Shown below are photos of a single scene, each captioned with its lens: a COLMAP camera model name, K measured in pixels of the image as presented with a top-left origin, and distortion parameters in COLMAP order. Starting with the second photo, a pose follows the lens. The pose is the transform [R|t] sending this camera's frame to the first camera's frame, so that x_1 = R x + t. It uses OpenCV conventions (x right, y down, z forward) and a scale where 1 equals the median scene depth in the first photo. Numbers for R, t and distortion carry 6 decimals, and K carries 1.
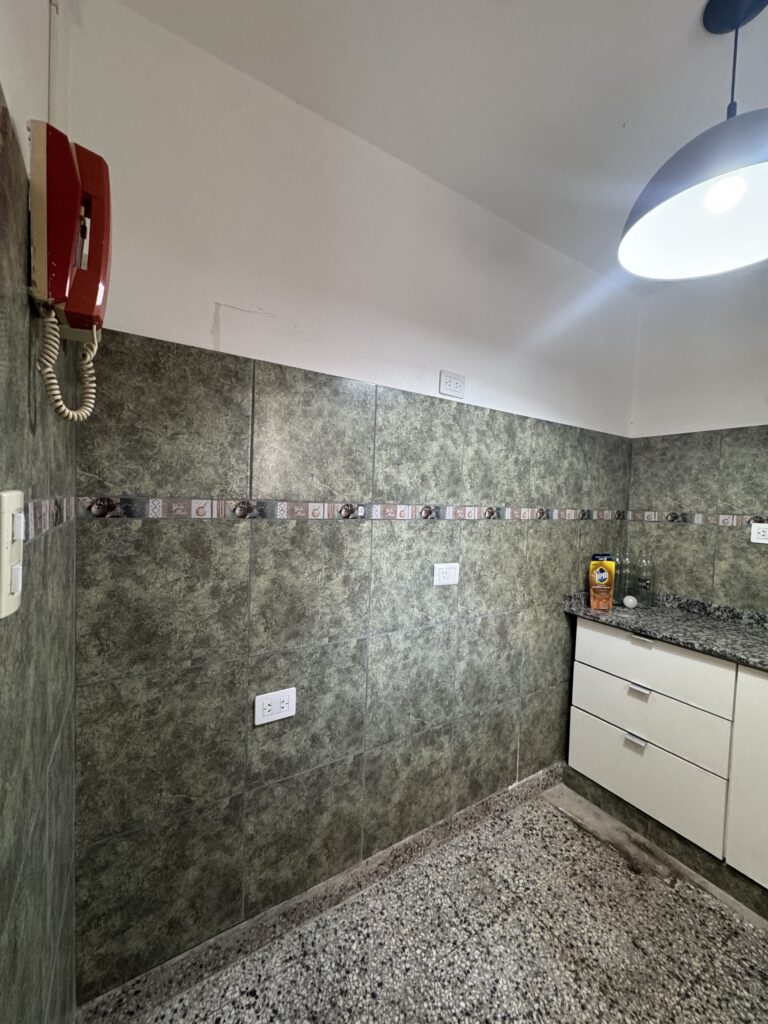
lens RADIAL K [[409.8, 0, 380.0], [0, 409.8, 513.4], [0, 0, 1]] dist [-0.006161, 0.000598]
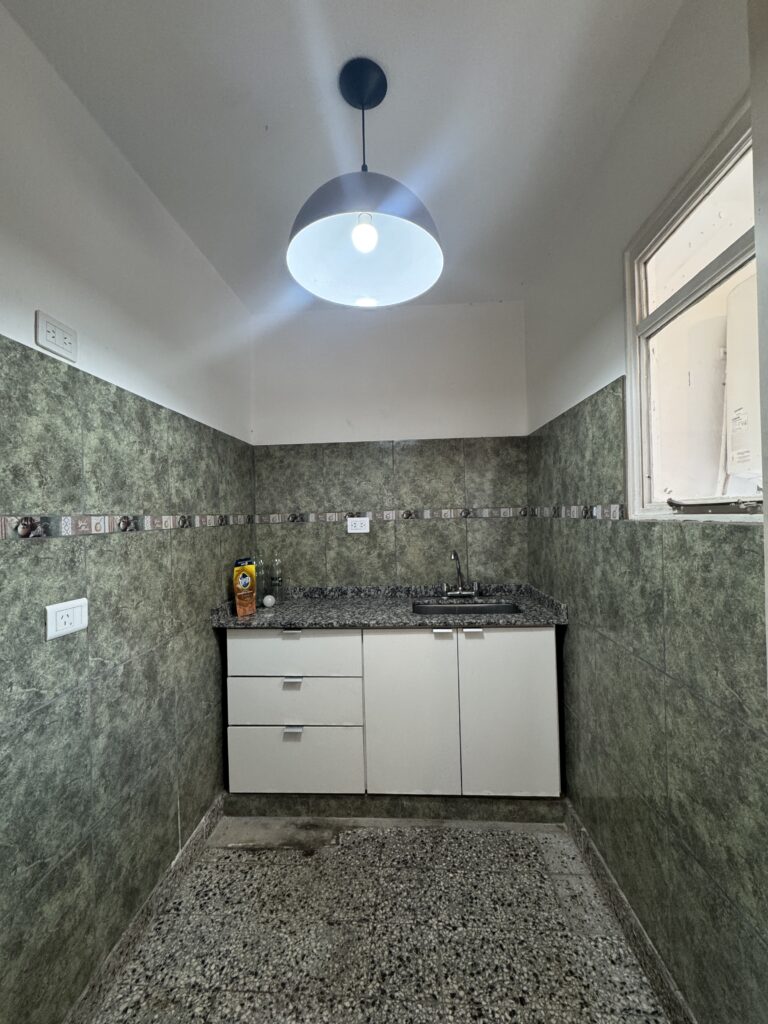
lens RADIAL K [[409.8, 0, 387.1], [0, 409.8, 512.1], [0, 0, 1]] dist [-0.006161, 0.000598]
pose [[0.562587, -0.042781, 0.825630, -0.083324], [0.073604, 0.997286, 0.001522, 0.012953], [-0.823455, 0.059913, 0.564210, 0.175122]]
